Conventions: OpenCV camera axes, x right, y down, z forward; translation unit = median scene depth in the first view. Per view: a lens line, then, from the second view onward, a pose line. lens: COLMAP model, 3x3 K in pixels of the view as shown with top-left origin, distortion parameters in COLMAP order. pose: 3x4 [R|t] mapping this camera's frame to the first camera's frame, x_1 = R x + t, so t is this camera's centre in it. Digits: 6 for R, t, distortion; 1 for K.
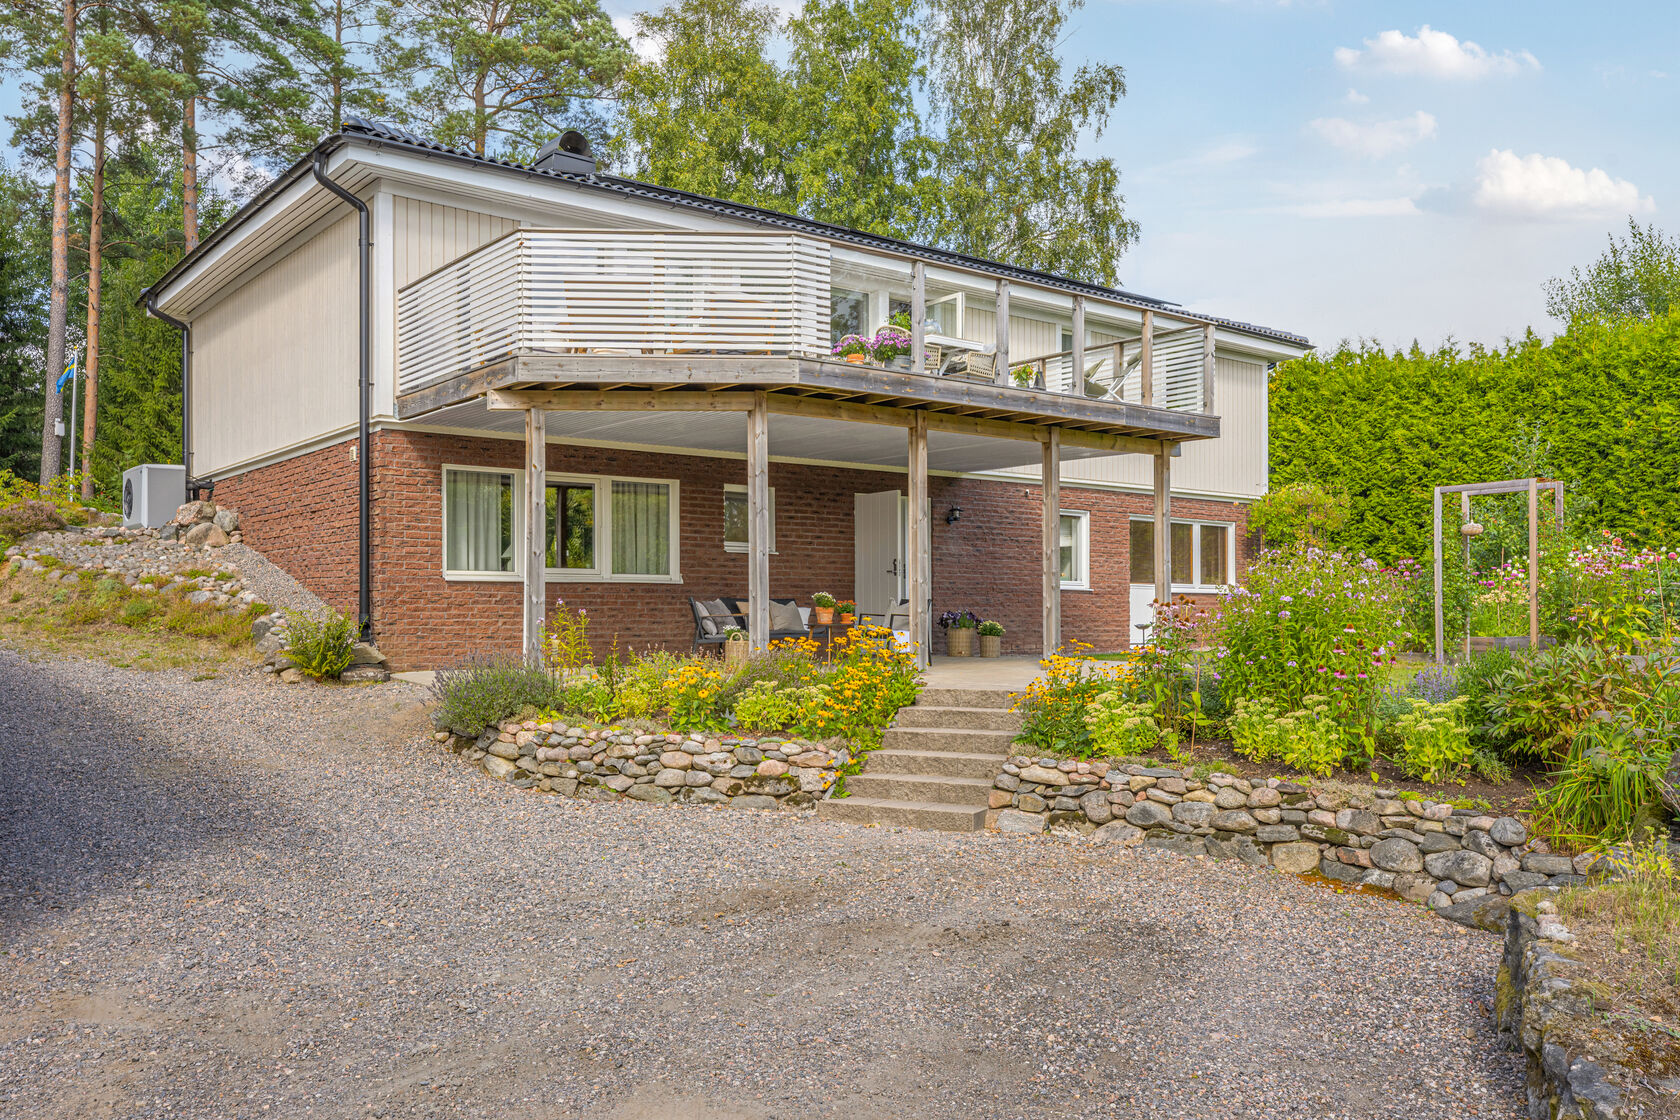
lens RADIAL K [[1347.1, 0, 840.0], [0, 1347.1, 560.0], [0, 0, 1]] dist [0.001790, 0.000141]
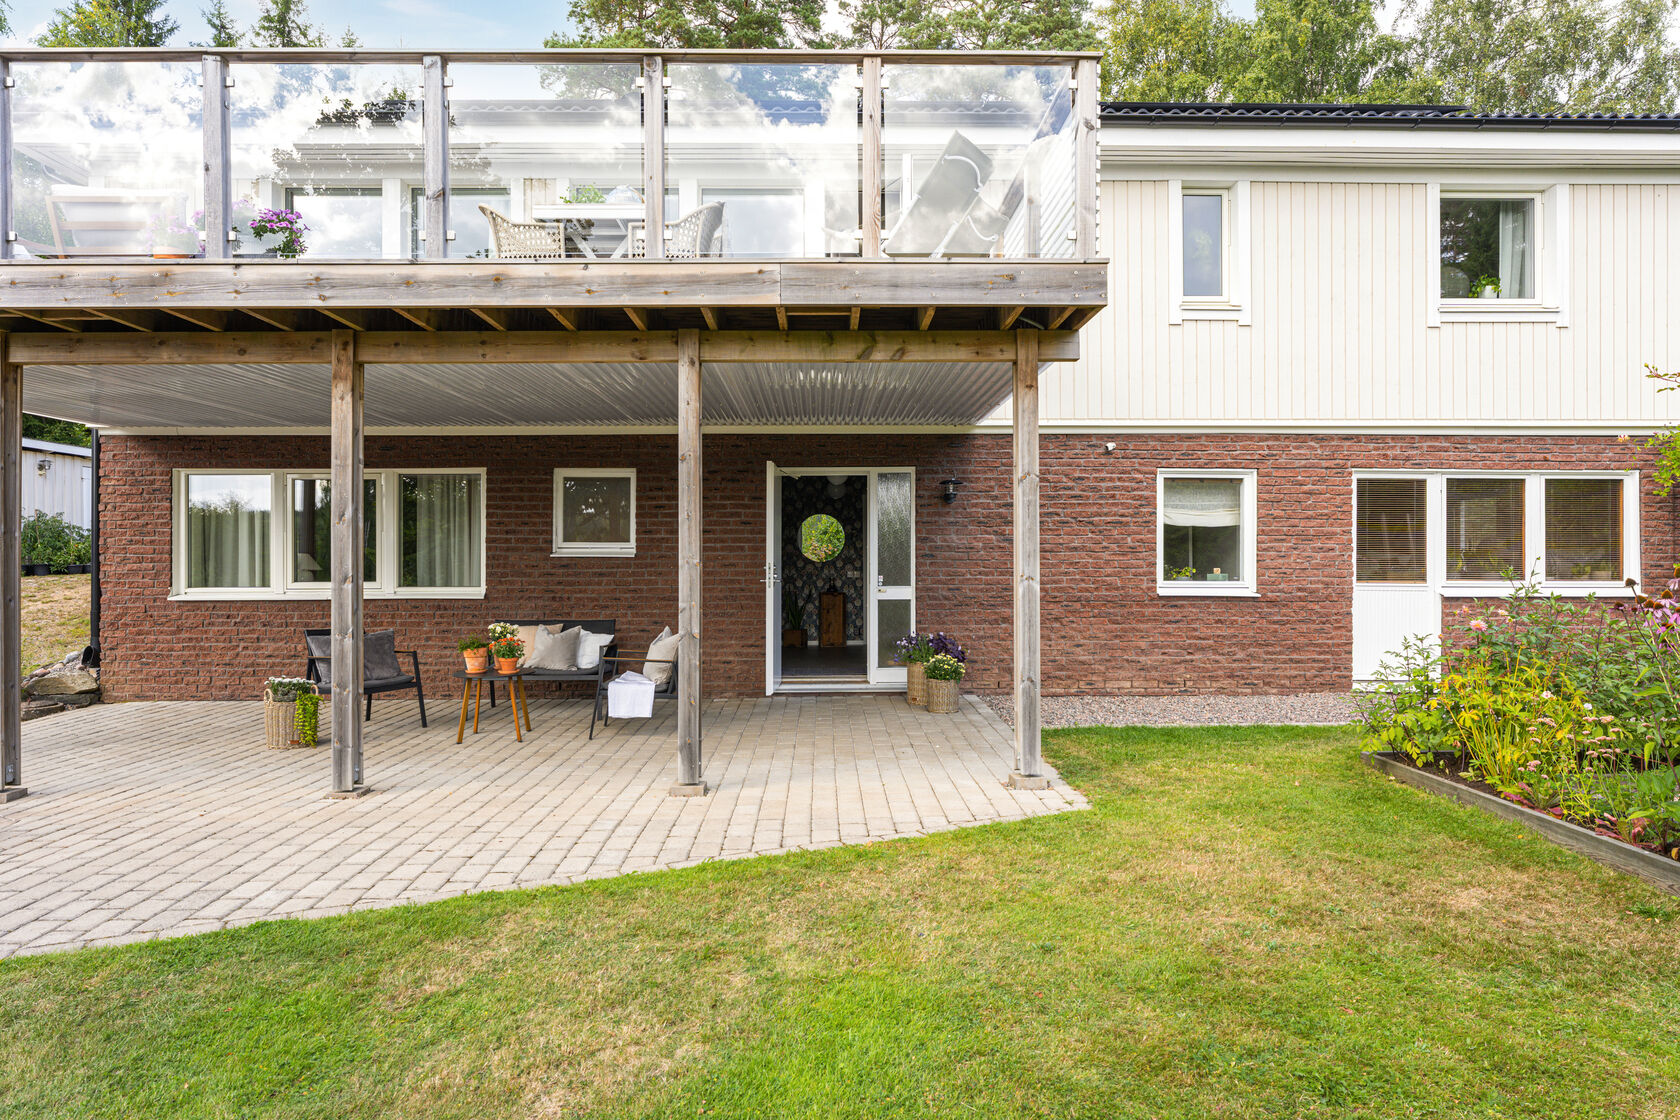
lens RADIAL K [[932.1, 0, 840.0], [0, 932.1, 560.0], [0, 0, 1]] dist [-0.002948, -0.000386]
pose [[0.792042, -0.003274, -0.610458, 0.380541], [0.026750, 0.999211, 0.029348, -0.015489], [0.609881, -0.039574, 0.791505, 0.691359]]
